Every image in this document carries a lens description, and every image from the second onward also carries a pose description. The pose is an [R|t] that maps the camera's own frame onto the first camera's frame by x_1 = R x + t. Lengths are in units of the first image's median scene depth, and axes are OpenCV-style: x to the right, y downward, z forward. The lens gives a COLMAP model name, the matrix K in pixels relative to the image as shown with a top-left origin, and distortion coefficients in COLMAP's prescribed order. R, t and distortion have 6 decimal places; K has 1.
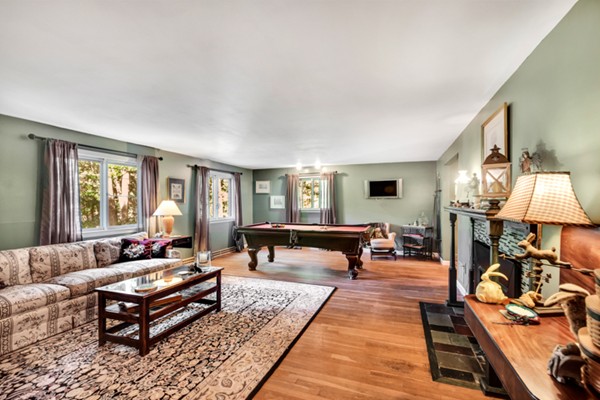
lens RADIAL K [[265.7, 0, 304.9], [0, 265.7, 203.1], [0, 0, 1]] dist [0.011842, -0.000265]
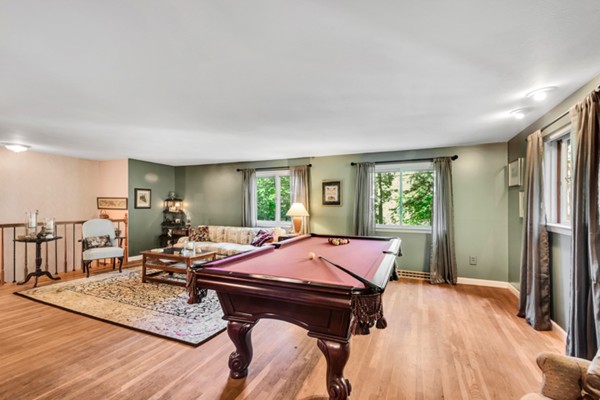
lens RADIAL K [[265.7, 0, 301.0], [0, 265.7, 203.6], [0, 0, 1]] dist [0.011842, -0.000265]
pose [[-0.069646, 0.000900, -0.997571, 0.624005], [-0.002673, 0.999996, 0.001089, -0.007494], [0.997568, 0.002742, -0.069643, 1.129188]]
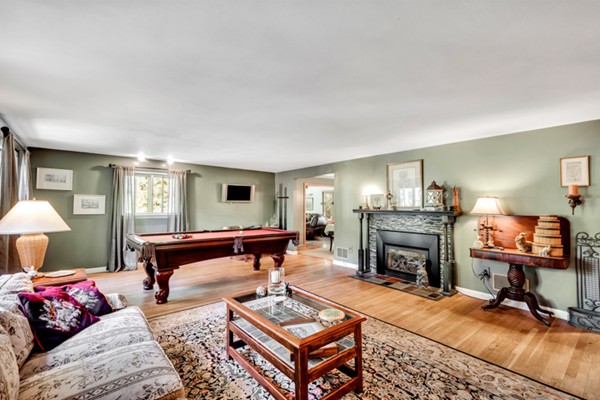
lens RADIAL K [[265.7, 0, 306.3], [0, 265.7, 199.9], [0, 0, 1]] dist [0.011842, -0.000265]
pose [[0.500680, 0.025219, 0.865265, -0.702688], [-0.005648, 0.999649, -0.025867, -0.002681], [-0.865614, 0.008064, 0.500647, 0.357686]]
